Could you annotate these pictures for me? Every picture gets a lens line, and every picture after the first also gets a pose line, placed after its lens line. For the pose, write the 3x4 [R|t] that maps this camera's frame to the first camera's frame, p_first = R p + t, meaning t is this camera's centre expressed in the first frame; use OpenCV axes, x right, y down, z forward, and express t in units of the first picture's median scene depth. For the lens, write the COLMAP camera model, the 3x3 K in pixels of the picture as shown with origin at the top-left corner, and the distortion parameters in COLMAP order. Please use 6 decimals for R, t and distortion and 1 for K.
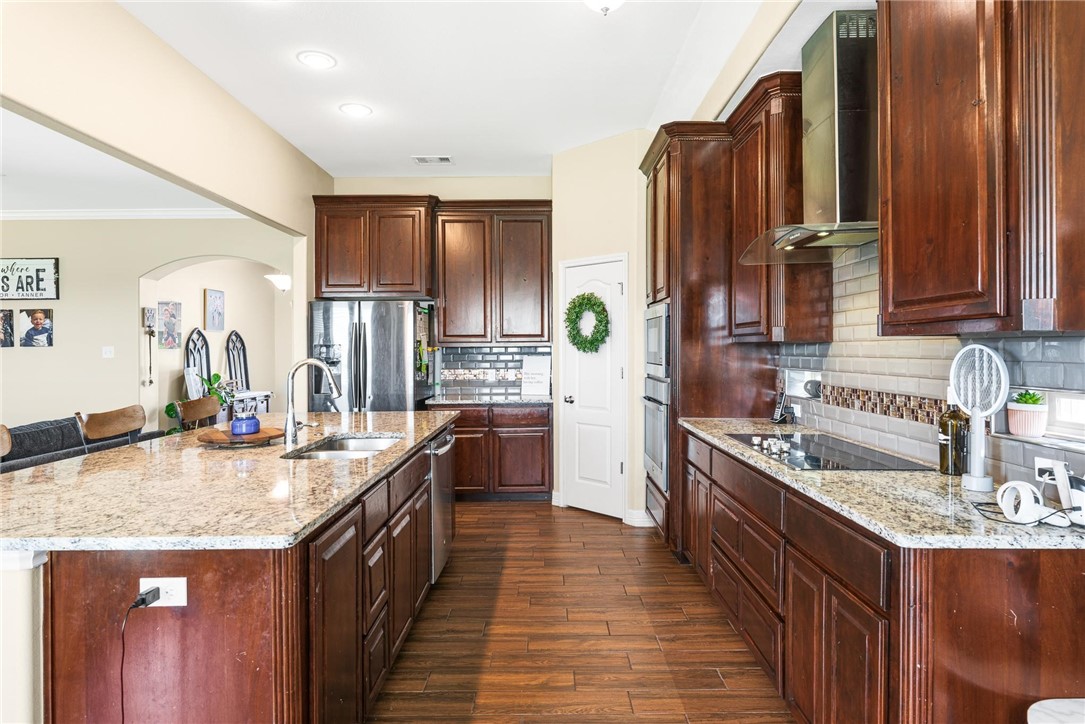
lens RADIAL K [[610.3, 0, 544.0], [0, 610.3, 345.6], [0, 0, 1]] dist [-0.007776, 0.004158]
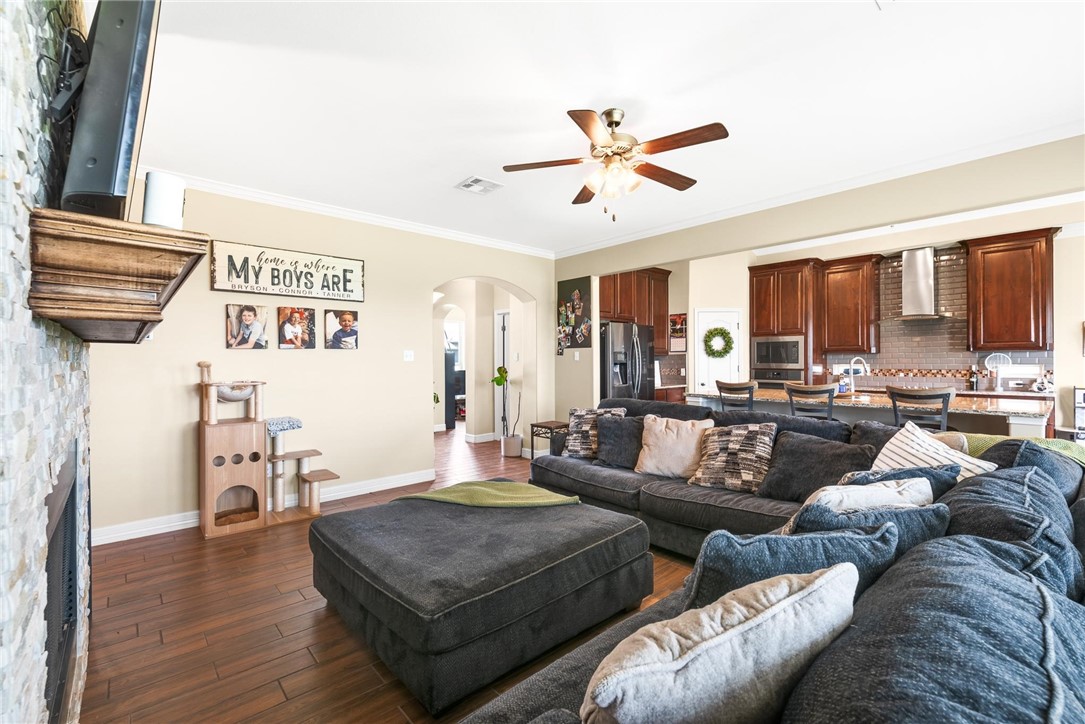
lens RADIAL K [[481.9, 0, 541.3], [0, 481.9, 359.8], [0, 0, 1]] dist [0.001930, -0.001008]
pose [[0.741405, 0.007170, 0.671020, -1.119509], [-0.004571, 0.999974, -0.005633, 0.022333], [-0.671043, 0.001109, 0.741418, 0.215205]]
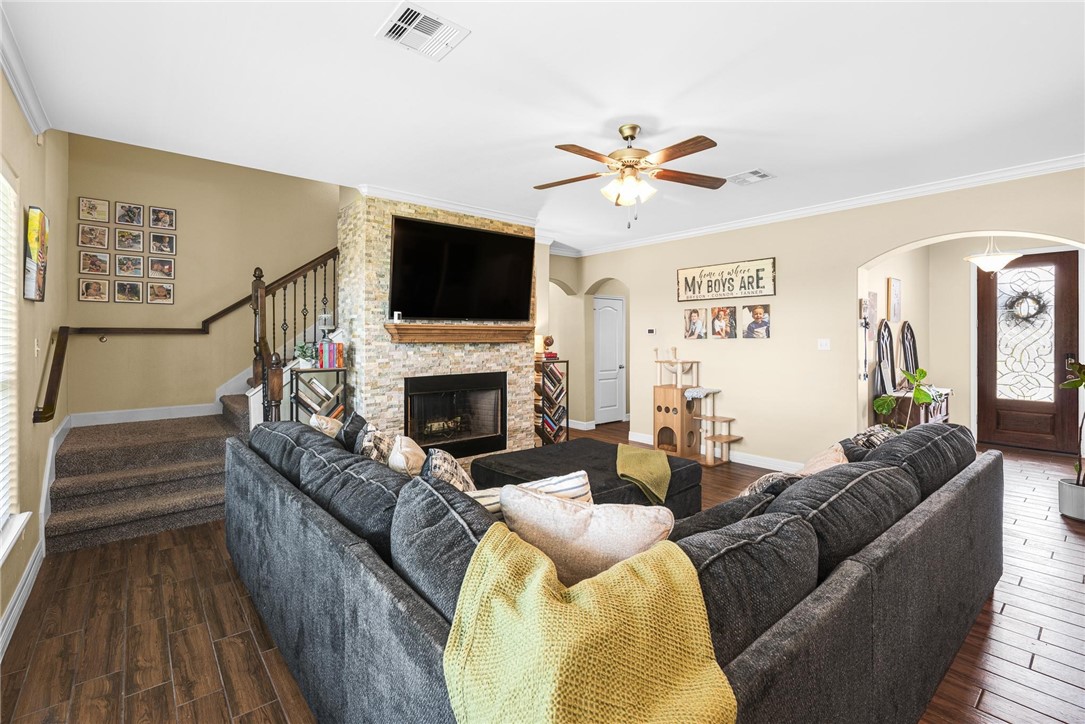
lens RADIAL K [[481.9, 0, 551.1], [0, 481.9, 335.6], [0, 0, 1]] dist [0.001930, -0.001008]
pose [[0.647776, 0.006364, -0.761804, -0.398829], [-0.002542, 0.999978, 0.006192, -0.007526], [0.761827, -0.002075, 0.647778, 0.127388]]
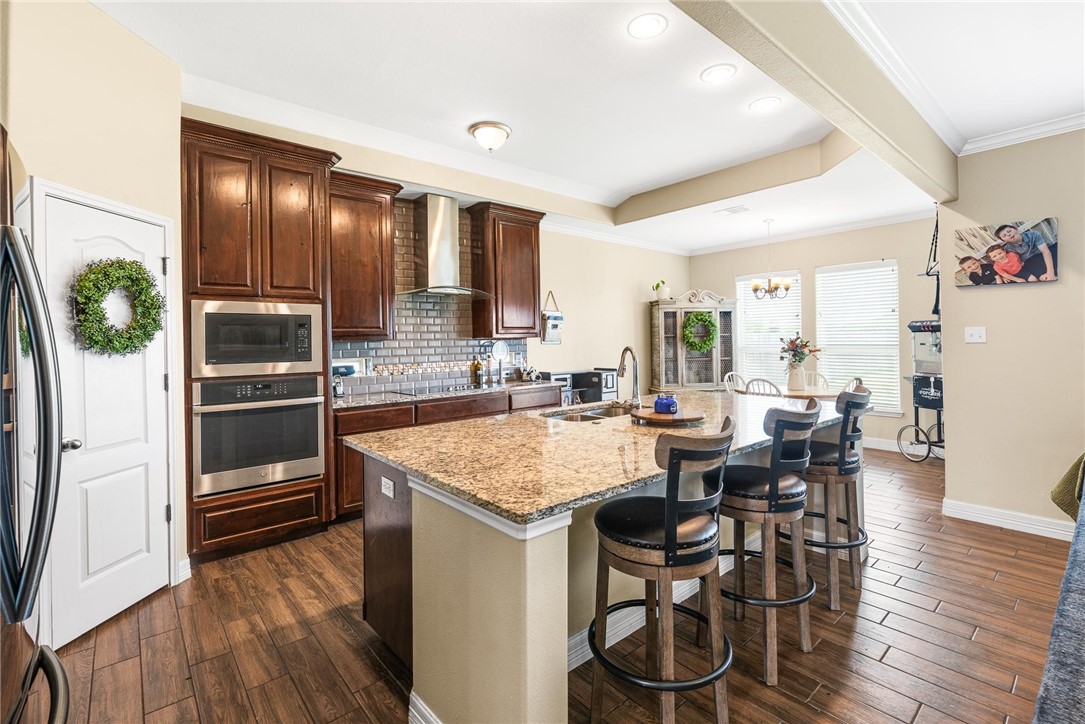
lens RADIAL K [[481.9, 0, 541.5], [0, 481.9, 339.1], [0, 0, 1]] dist [0.001930, -0.001008]
pose [[-0.654820, 0.019235, 0.755540, -0.479732], [0.017599, 0.999793, -0.010201, 0.006439], [-0.755580, 0.006617, -0.655023, 0.831459]]
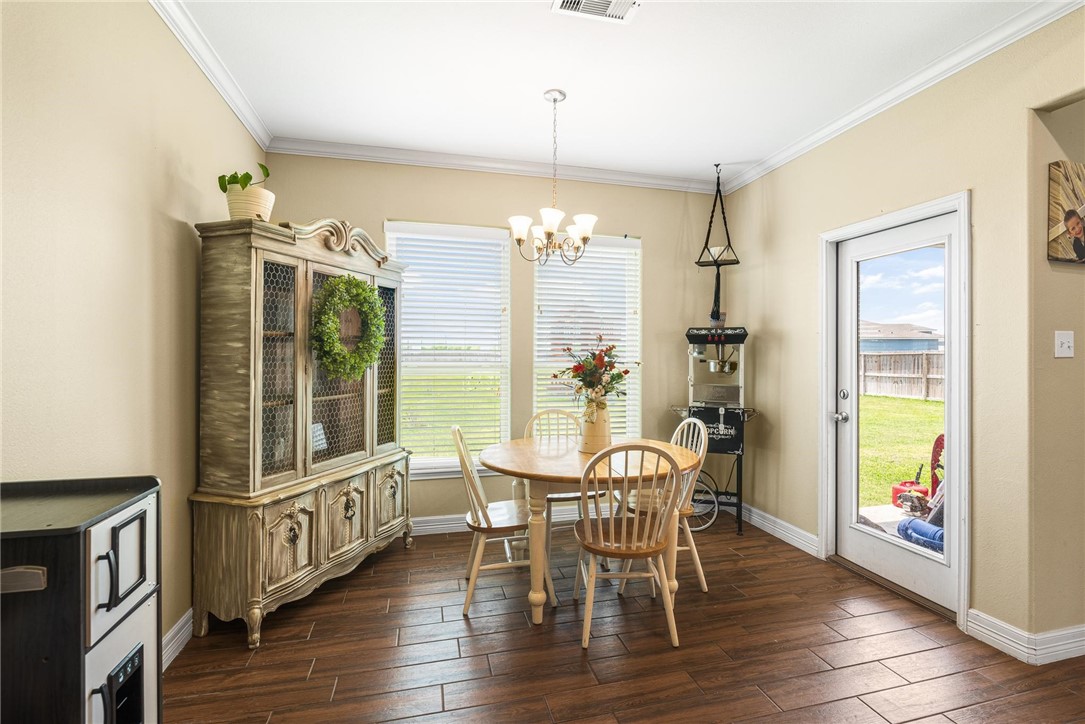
lens RADIAL K [[501.7, 0, 557.5], [0, 501.7, 354.3], [0, 0, 1]] dist [0.001066, 0.000227]
pose [[-0.967183, 0.004645, -0.254040, 0.072644], [0.005091, 0.999986, -0.001099, 0.010181], [0.254031, -0.002356, -0.967193, 0.299301]]
